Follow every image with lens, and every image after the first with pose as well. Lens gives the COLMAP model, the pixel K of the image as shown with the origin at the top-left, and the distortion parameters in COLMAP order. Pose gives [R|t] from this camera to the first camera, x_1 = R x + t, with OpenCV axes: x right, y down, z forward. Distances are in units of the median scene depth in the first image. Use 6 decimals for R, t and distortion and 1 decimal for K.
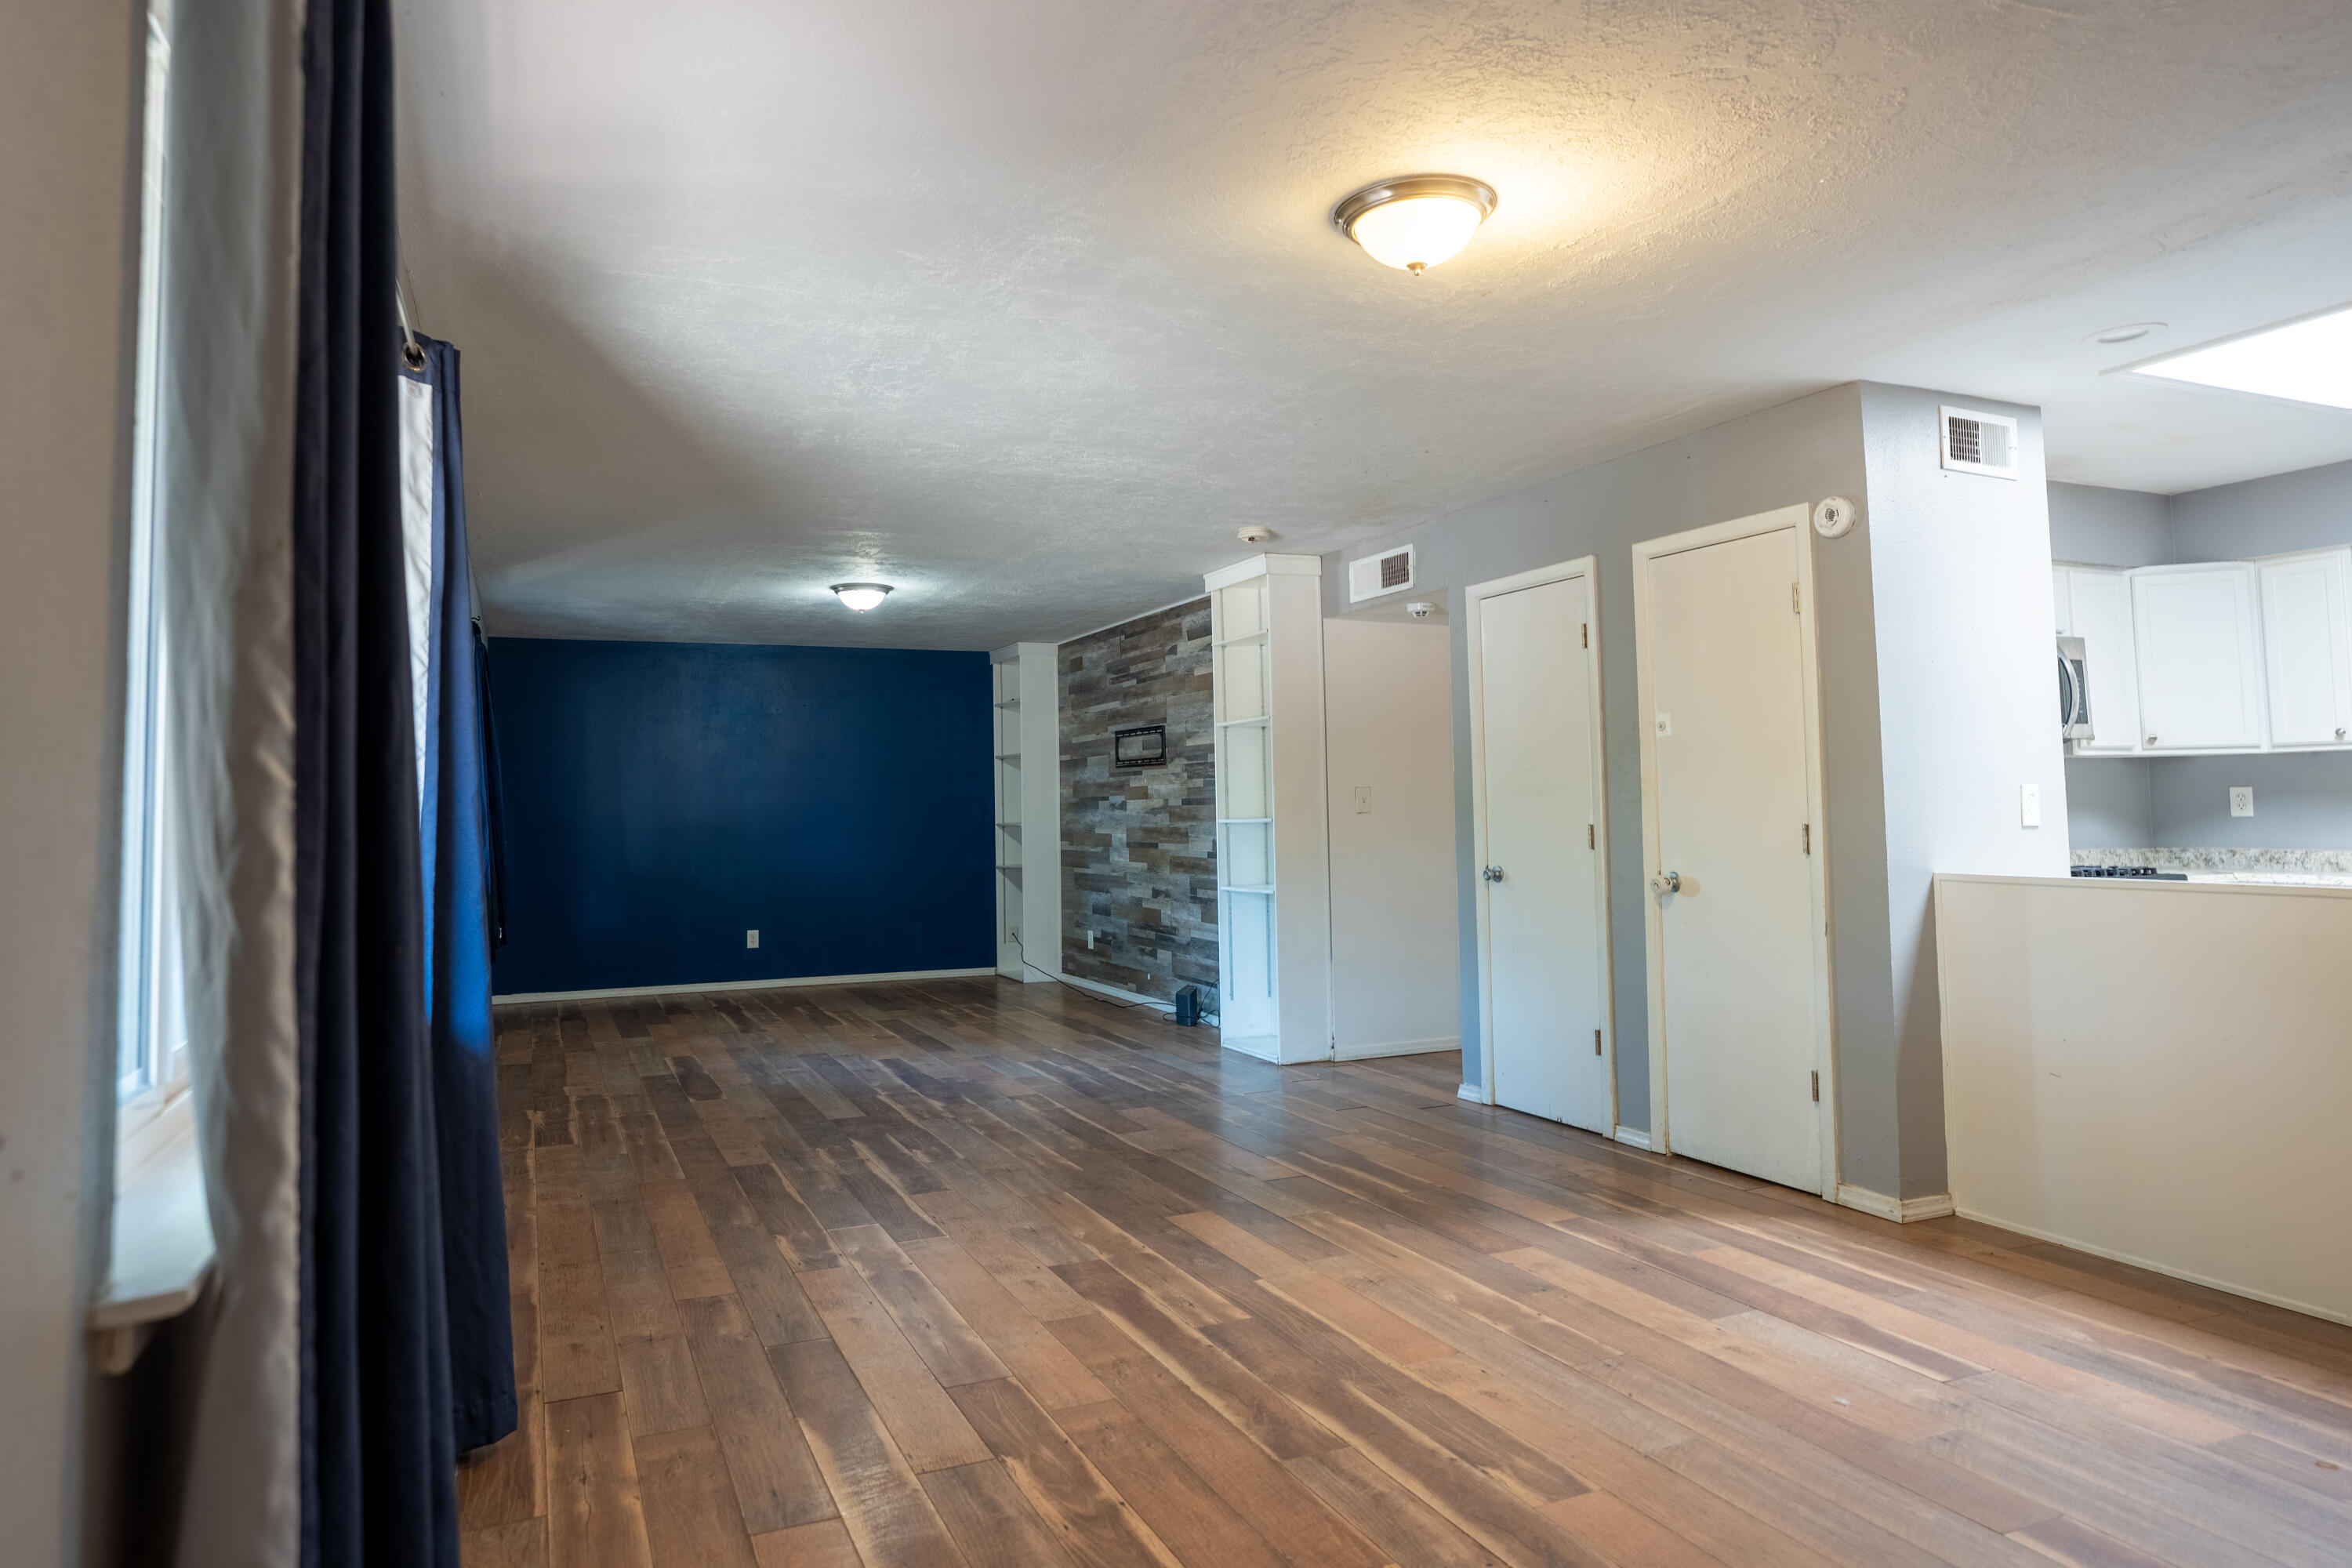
lens RADIAL K [[1400.7, 0, 1176.0], [0, 1400.7, 784.0], [0, 0, 1]] dist [-0.004462, -0.000149]
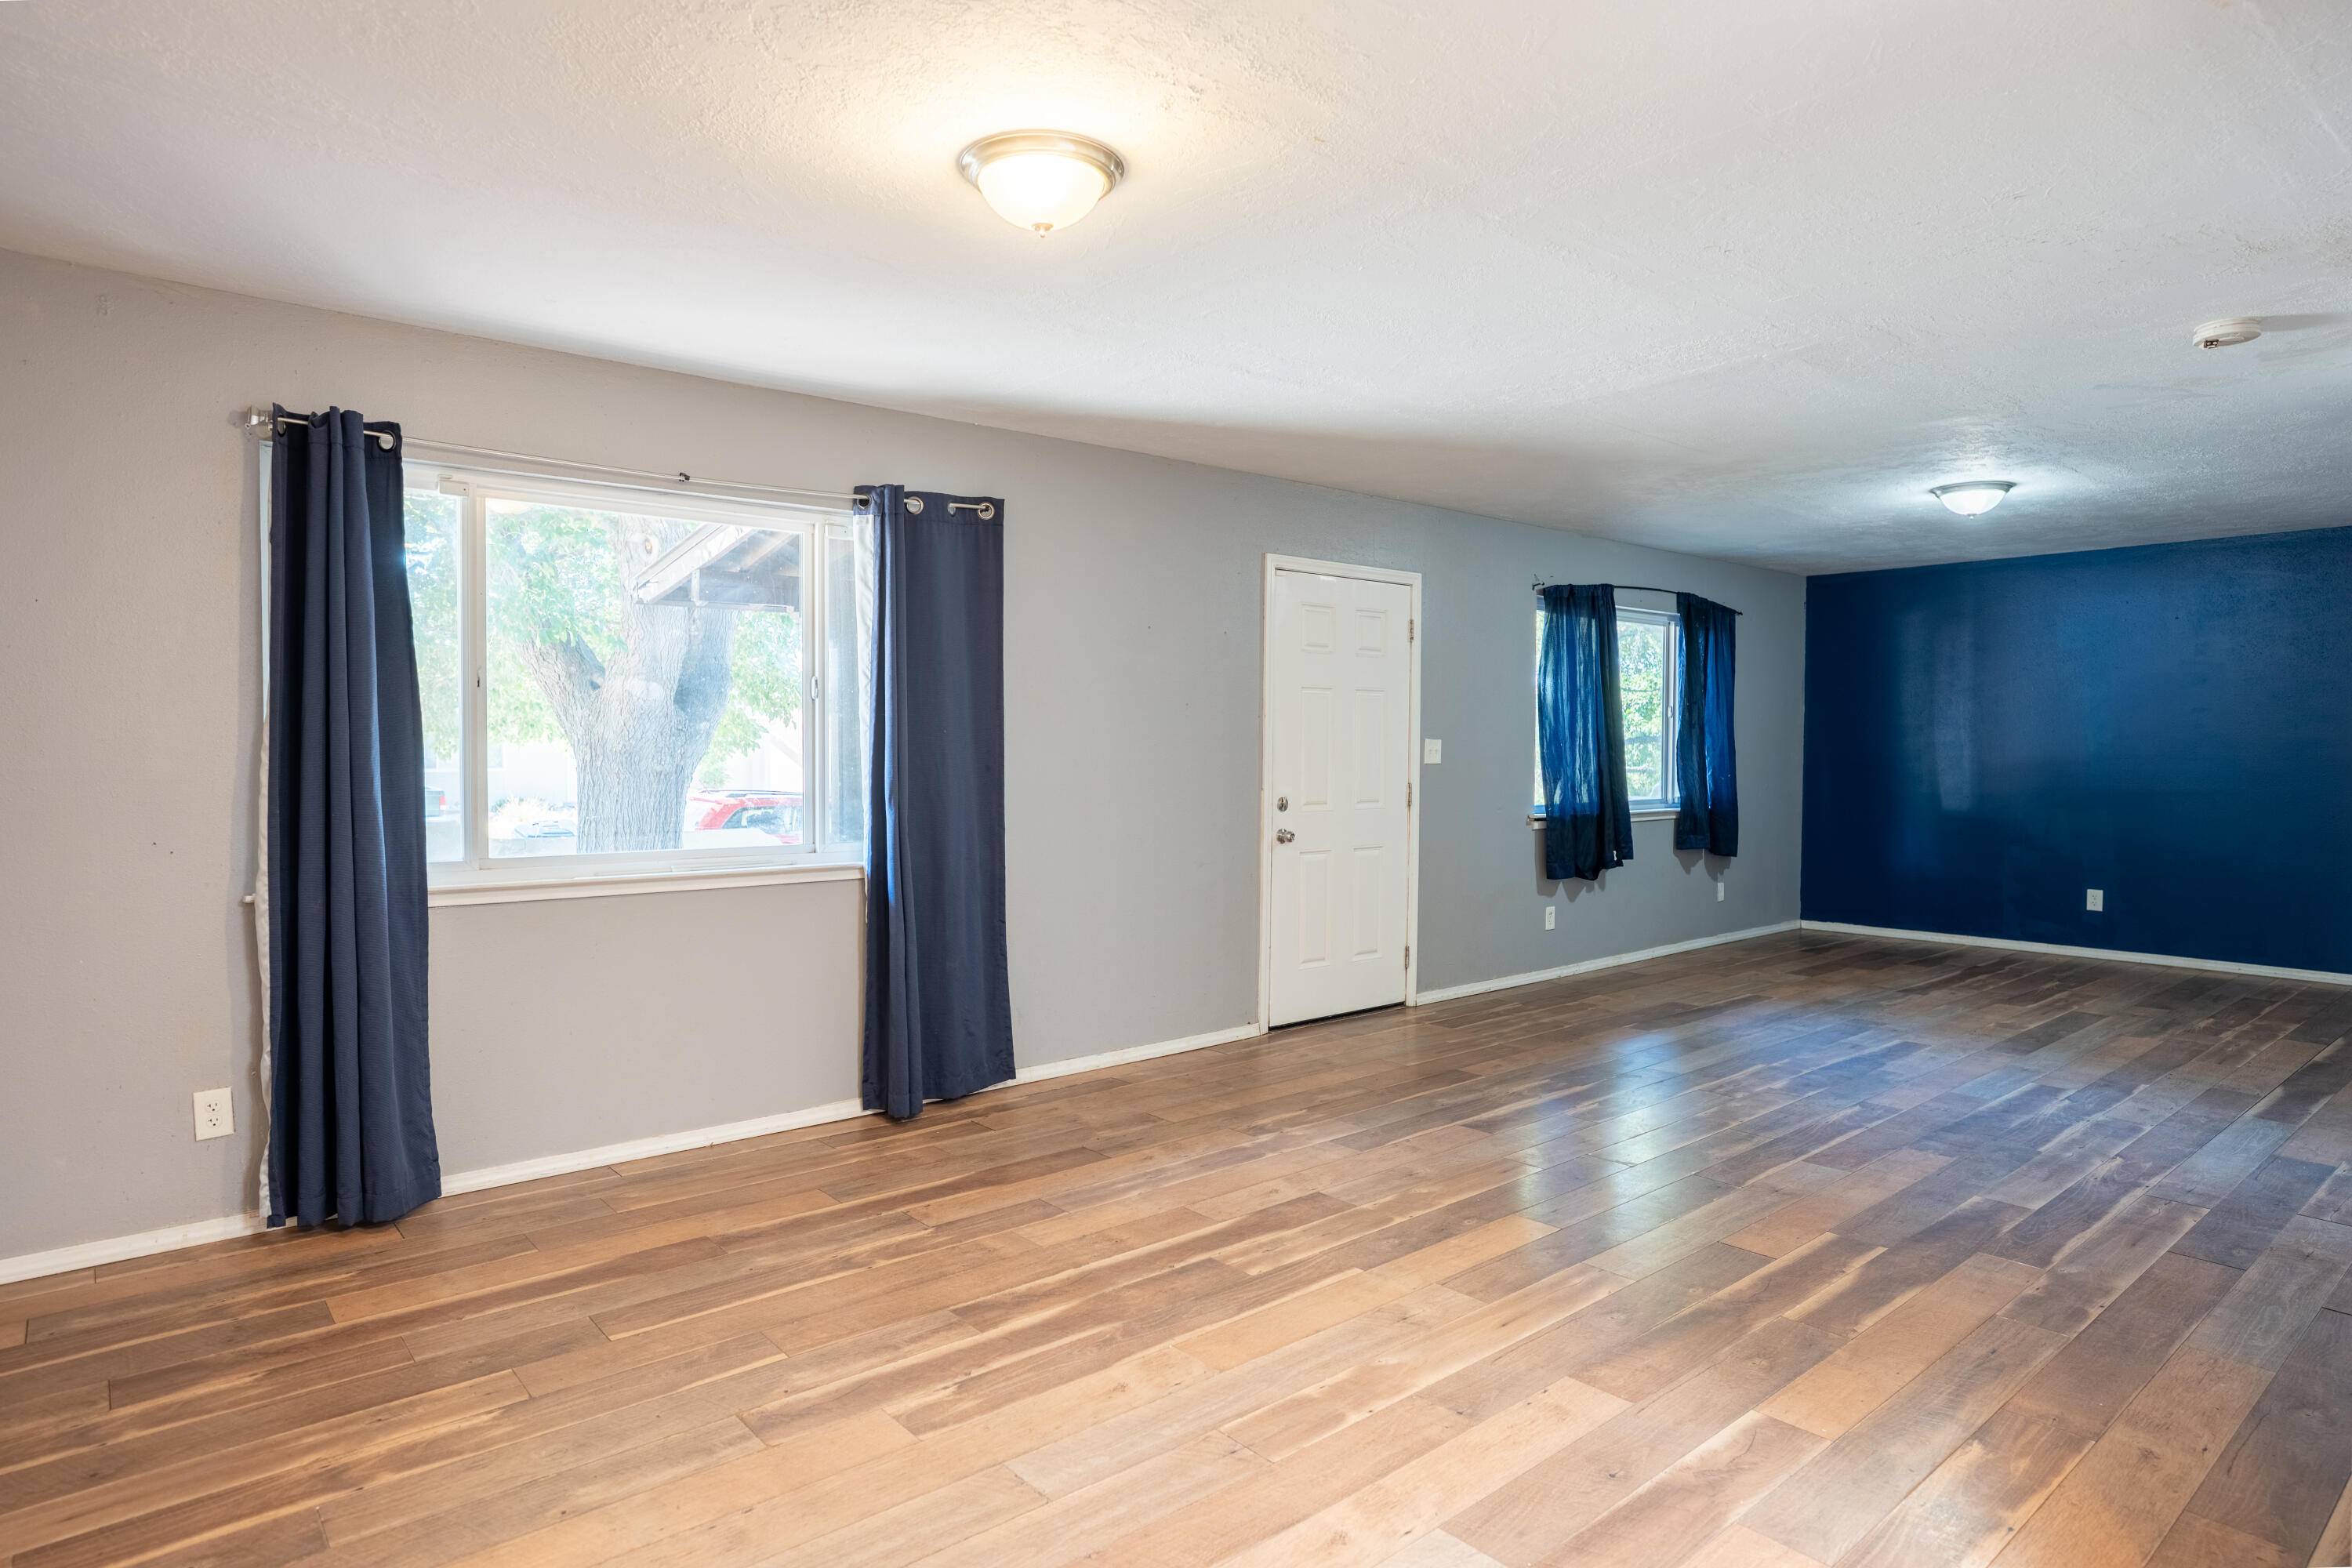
lens RADIAL K [[1311.2, 0, 1176.0], [0, 1311.2, 784.0], [0, 0, 1]] dist [-0.002265, 0.000147]
pose [[0.265129, 0.039847, -0.963389, 1.009946], [0.022575, 0.998615, 0.047517, -0.040460], [0.963949, -0.034347, 0.263862, 0.716200]]
